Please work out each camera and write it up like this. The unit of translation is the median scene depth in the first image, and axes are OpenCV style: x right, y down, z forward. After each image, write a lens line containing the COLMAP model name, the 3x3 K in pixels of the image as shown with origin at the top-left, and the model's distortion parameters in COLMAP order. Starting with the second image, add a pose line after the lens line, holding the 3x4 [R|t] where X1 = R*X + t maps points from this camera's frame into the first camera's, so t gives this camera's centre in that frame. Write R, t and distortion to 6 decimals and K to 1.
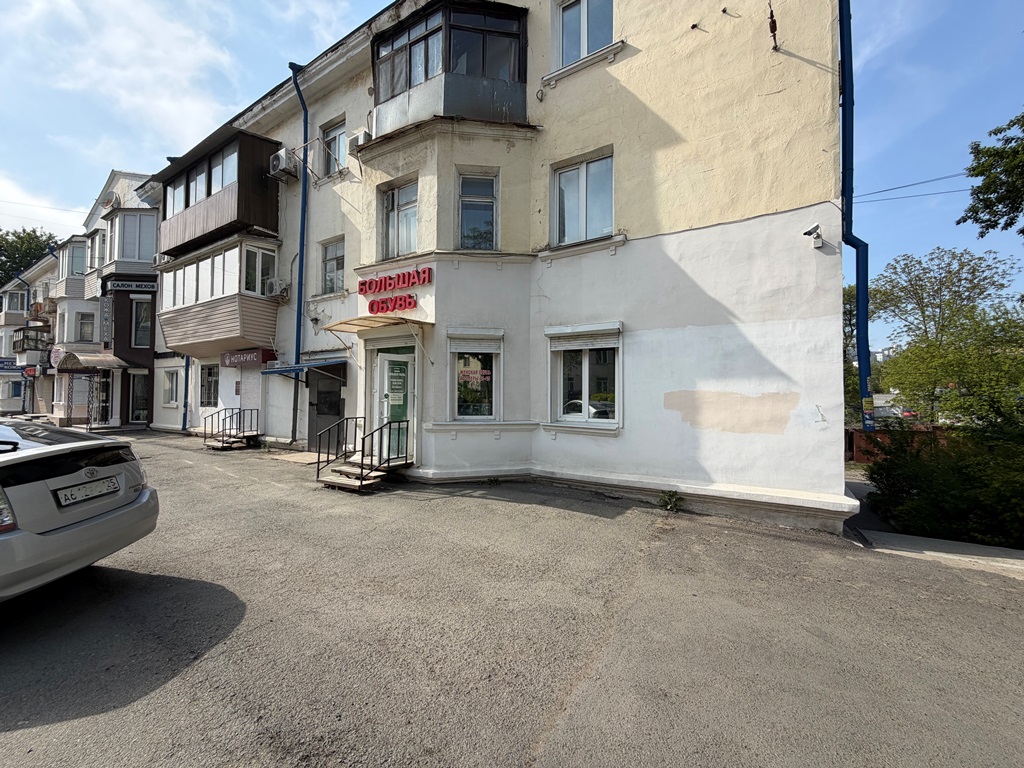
lens RADIAL K [[407.7, 0, 510.0], [0, 407.7, 385.1], [0, 0, 1]] dist [0.000185, -0.000128]
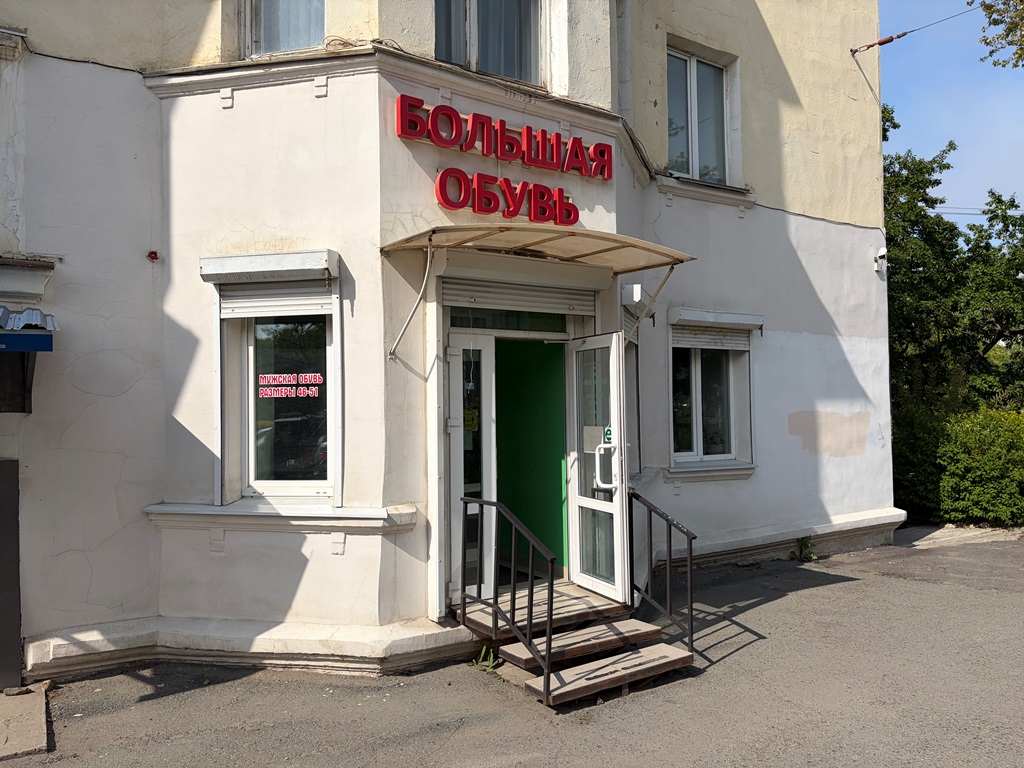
lens RADIAL K [[769.3, 0, 512.0], [0, 769.3, 384.0], [0, 0, 1]] dist [0.069688, -0.083283]
pose [[0.415107, 0.016099, 0.909630, -1.227876], [-0.005453, 0.999869, -0.015207, -0.013662], [-0.909756, 0.001352, 0.415140, 0.887273]]
